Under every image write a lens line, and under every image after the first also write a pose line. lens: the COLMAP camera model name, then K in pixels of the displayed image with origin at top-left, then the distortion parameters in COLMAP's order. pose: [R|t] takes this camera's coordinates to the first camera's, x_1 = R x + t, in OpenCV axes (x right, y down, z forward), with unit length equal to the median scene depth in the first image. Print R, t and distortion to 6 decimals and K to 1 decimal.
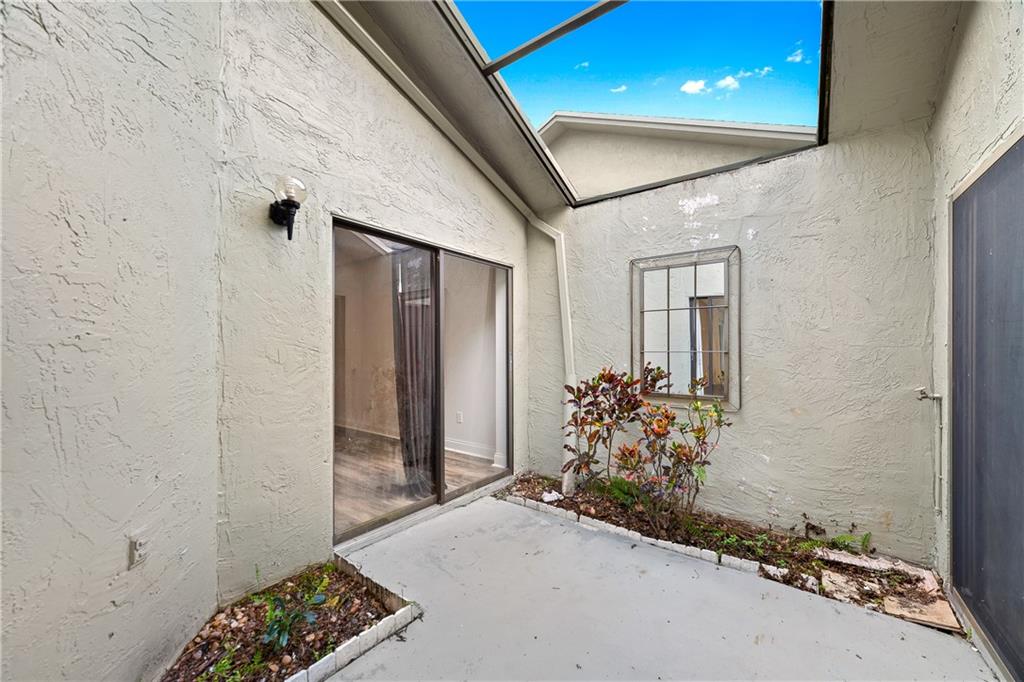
lens RADIAL K [[396.4, 0, 511.3], [0, 396.4, 349.3], [0, 0, 1]] dist [-0.039702, 0.020828]
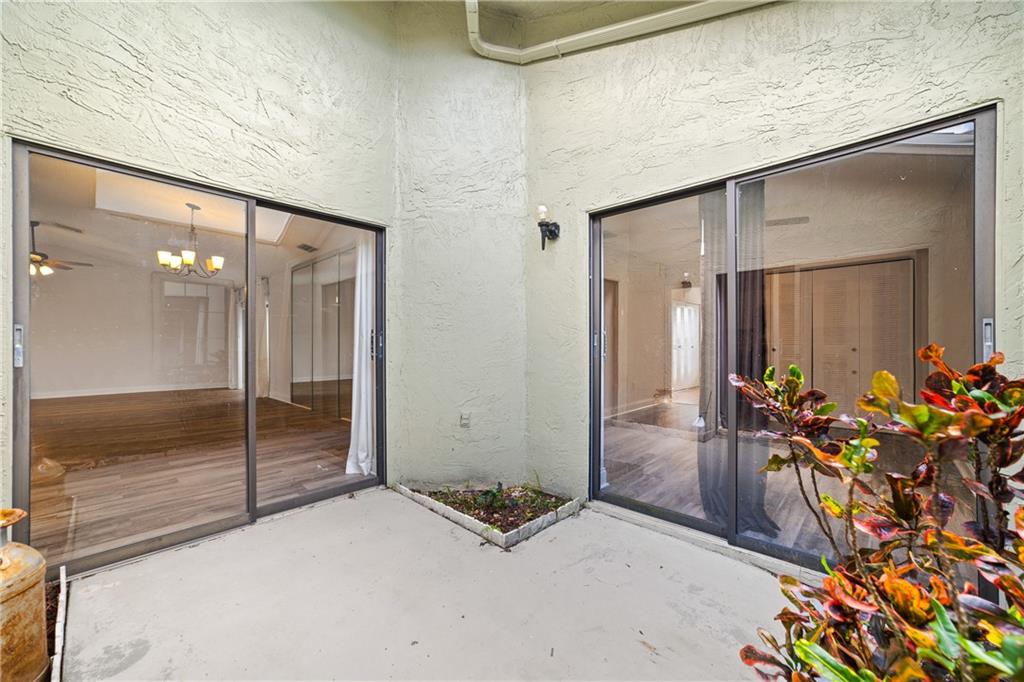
lens RADIAL K [[396.4, 0, 511.3], [0, 396.4, 349.3], [0, 0, 1]] dist [-0.039702, 0.020828]
pose [[-0.131408, 0.000703, -0.991328, 0.740919], [-0.003263, 0.999994, 0.001142, 0.064695], [0.991323, 0.003384, -0.131405, 0.928572]]
